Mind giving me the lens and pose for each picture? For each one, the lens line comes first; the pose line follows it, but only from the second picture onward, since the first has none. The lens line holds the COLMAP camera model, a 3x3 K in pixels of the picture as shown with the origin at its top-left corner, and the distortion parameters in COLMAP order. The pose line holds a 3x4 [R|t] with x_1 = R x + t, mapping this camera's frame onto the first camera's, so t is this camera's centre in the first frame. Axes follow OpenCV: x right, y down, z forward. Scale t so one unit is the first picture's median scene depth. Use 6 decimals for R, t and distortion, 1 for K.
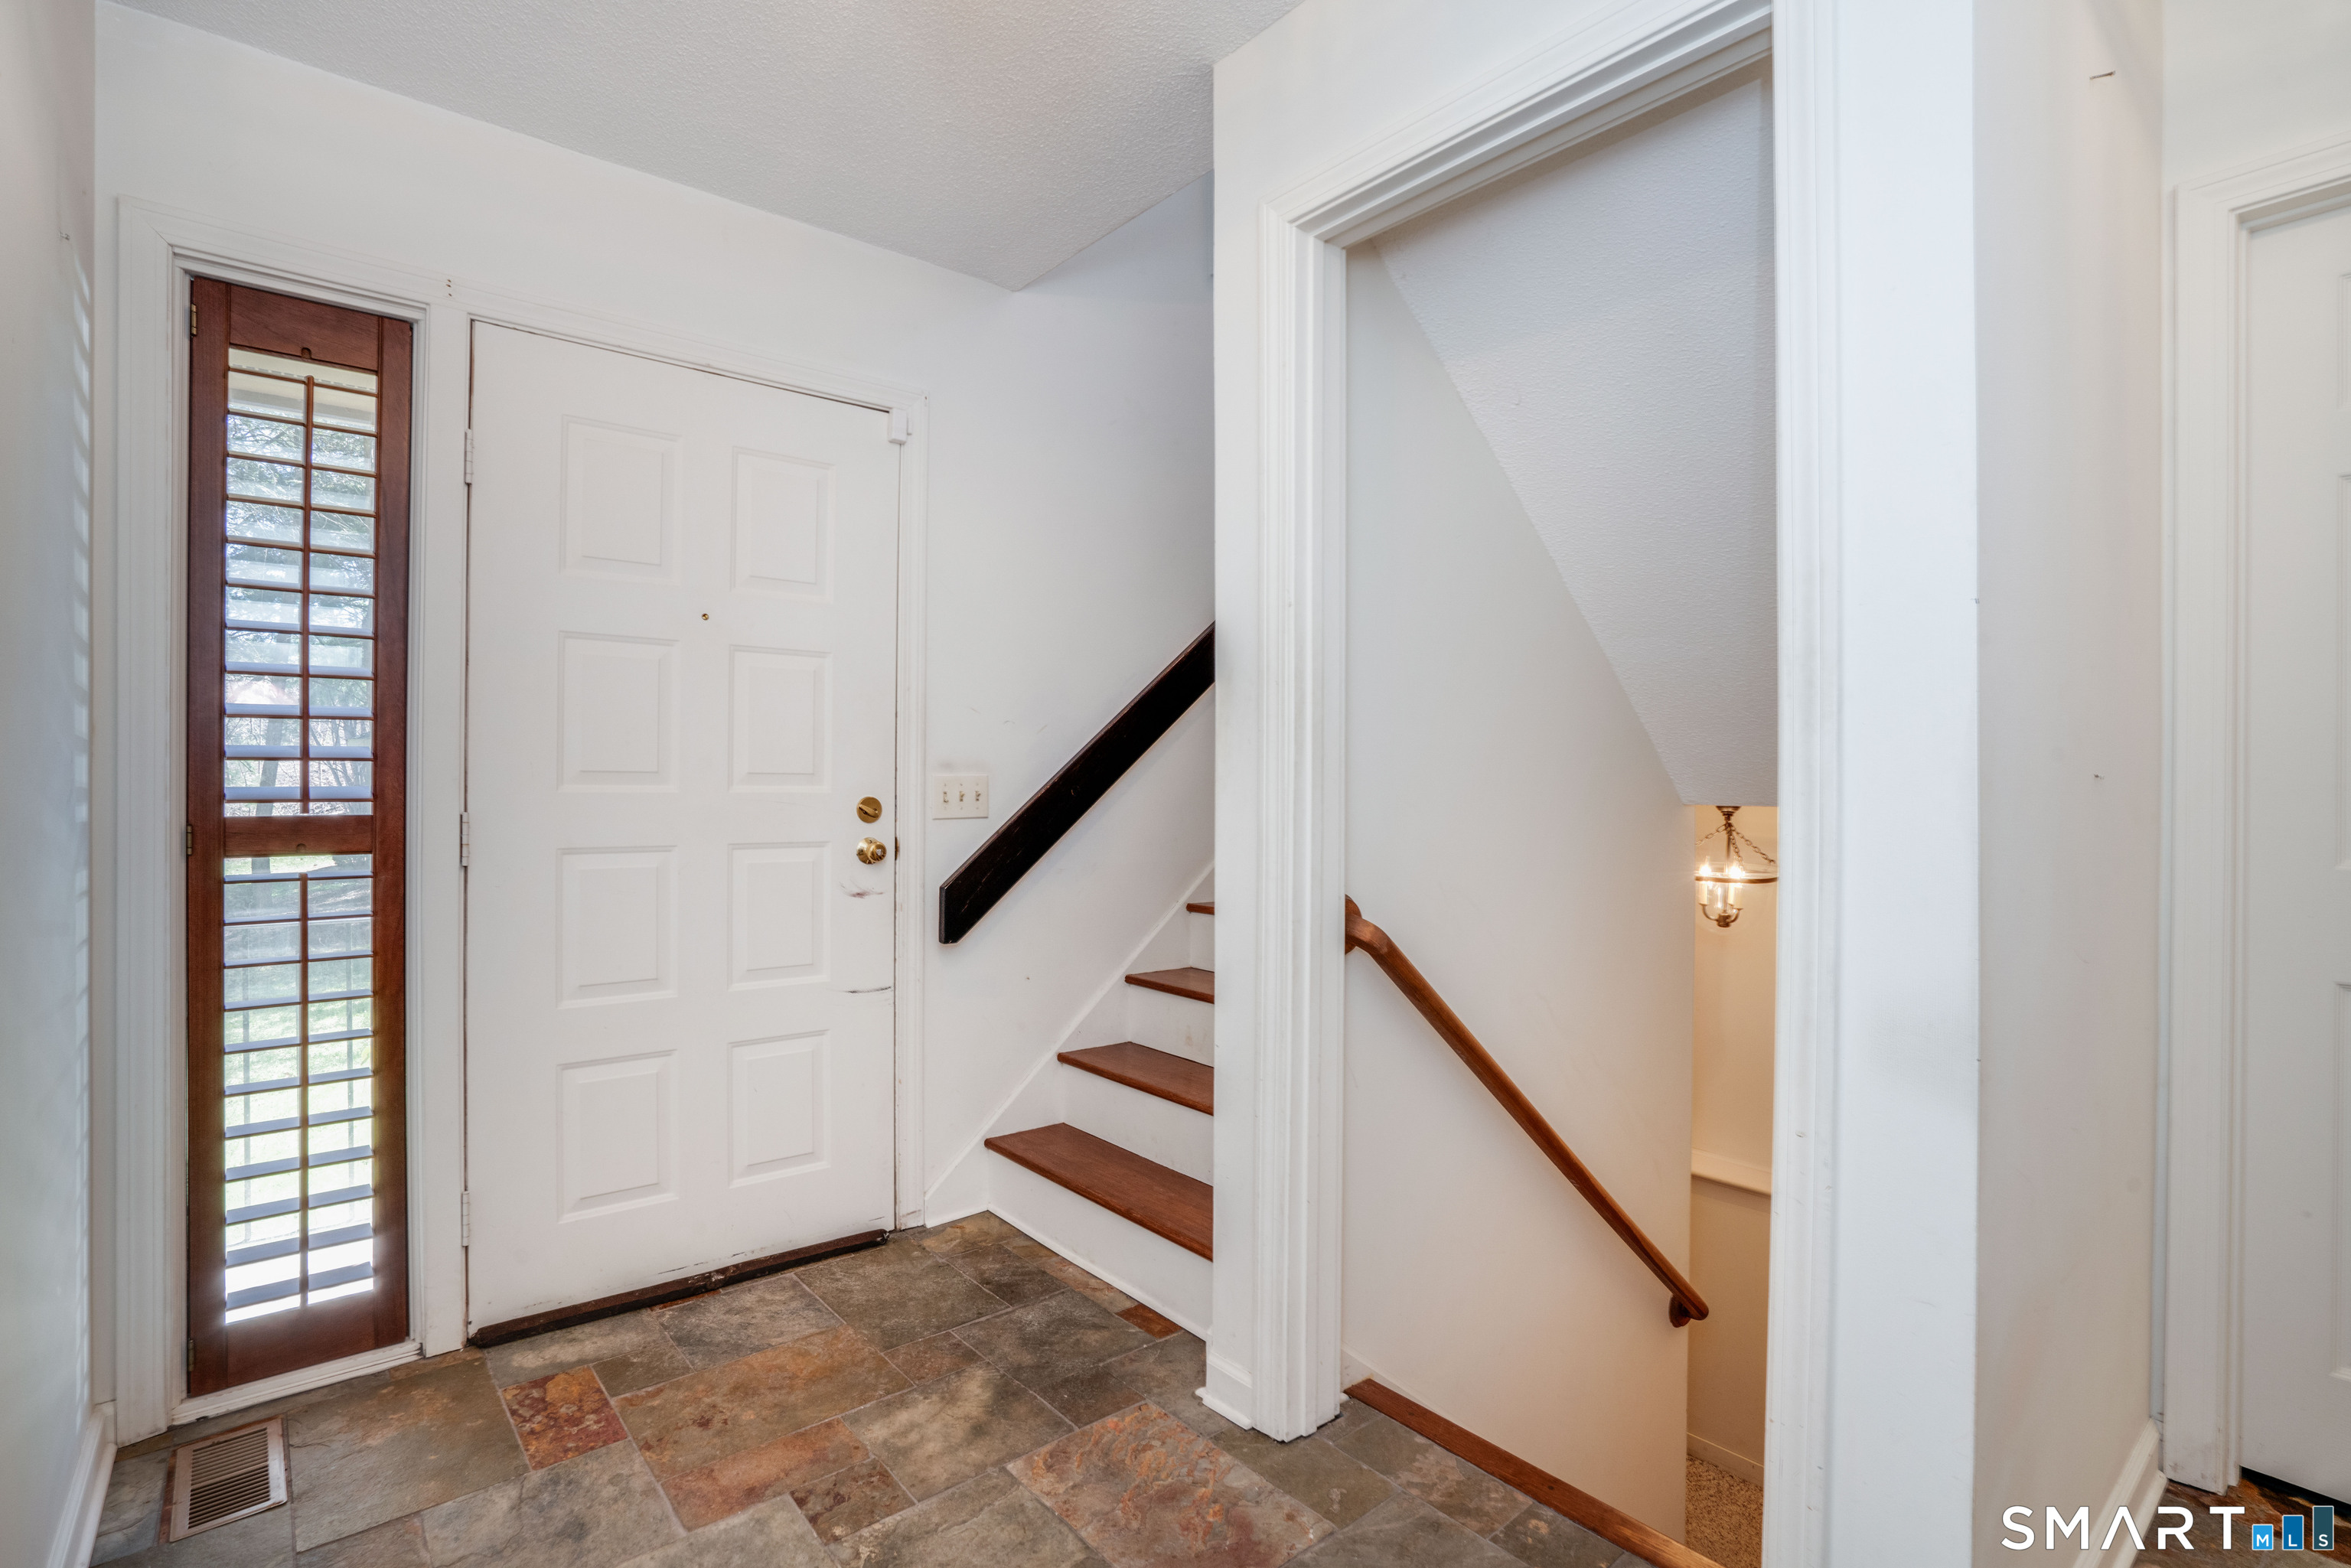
lens RADIAL K [[1092.0, 0, 1175.5], [0, 1092.0, 784.0], [0, 0, 1]] dist [-0.059772, 0.021435]
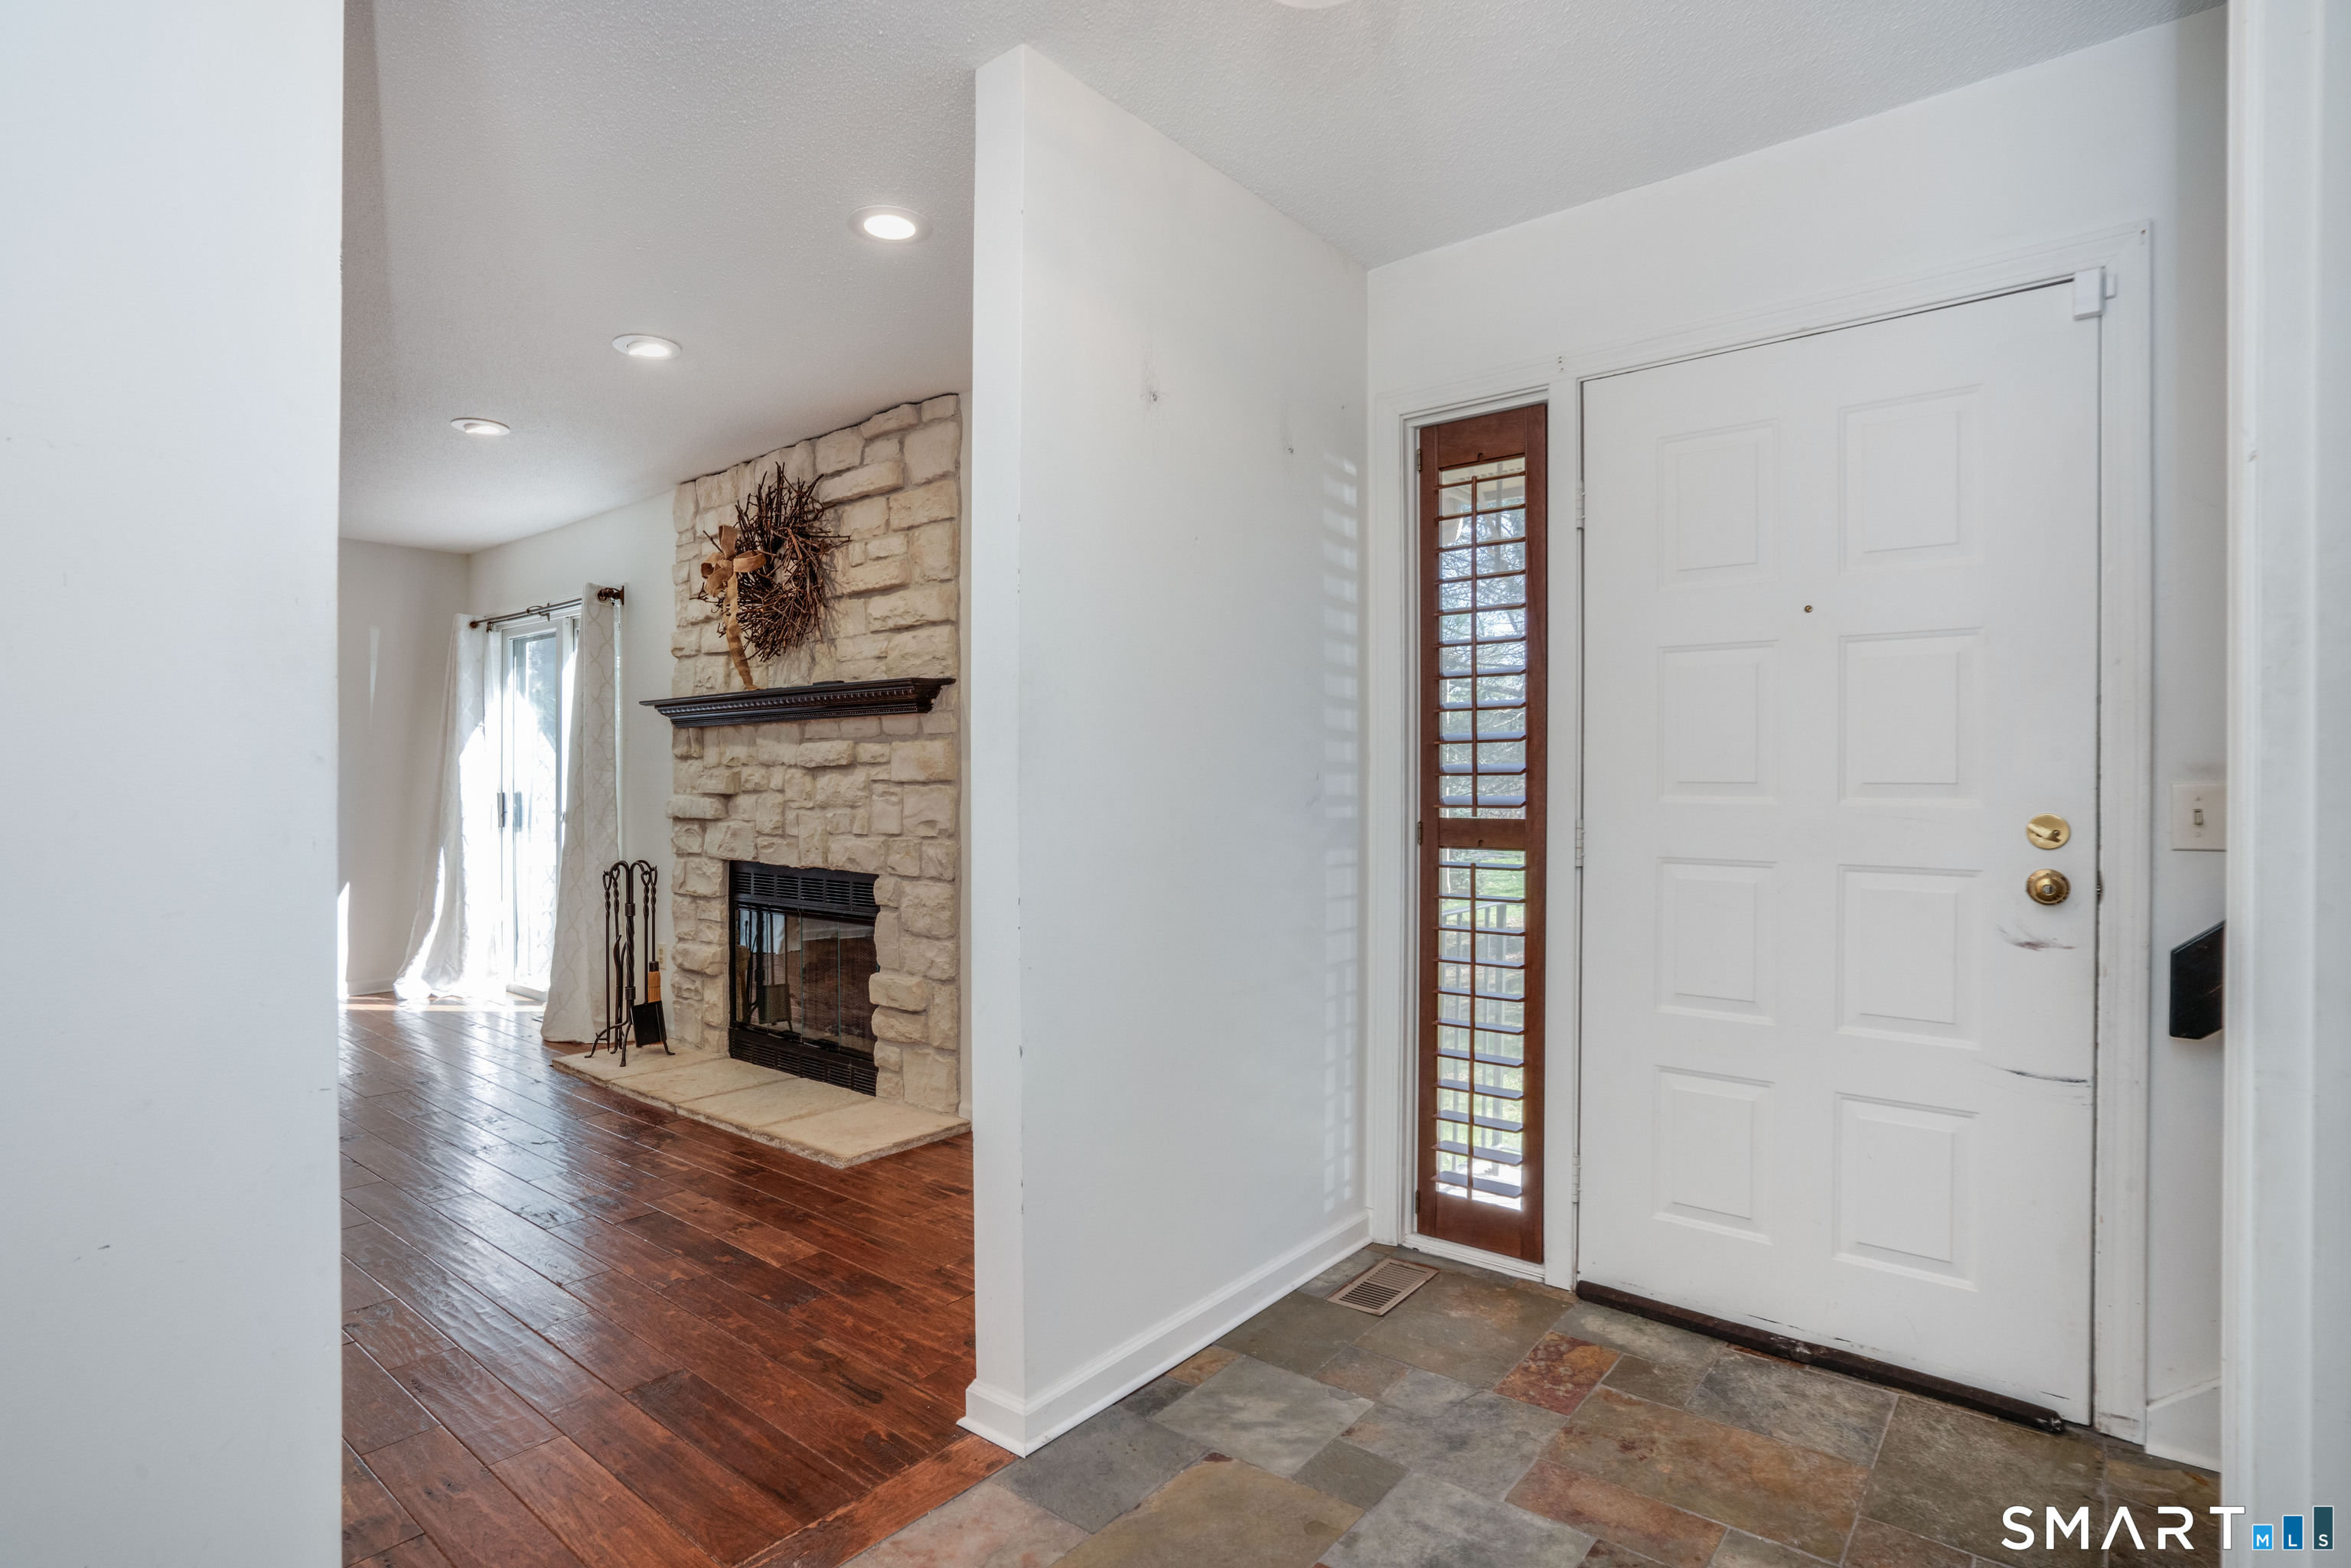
lens RADIAL K [[1169.2, 0, 1175.5], [0, 1169.2, 784.0], [0, 0, 1]] dist [-0.055562, 0.026835]
pose [[0.191376, -0.003173, -0.981512, 0.470097], [-0.003447, 0.999986, -0.003905, -0.004672], [0.981511, 0.004131, 0.191362, 0.351586]]
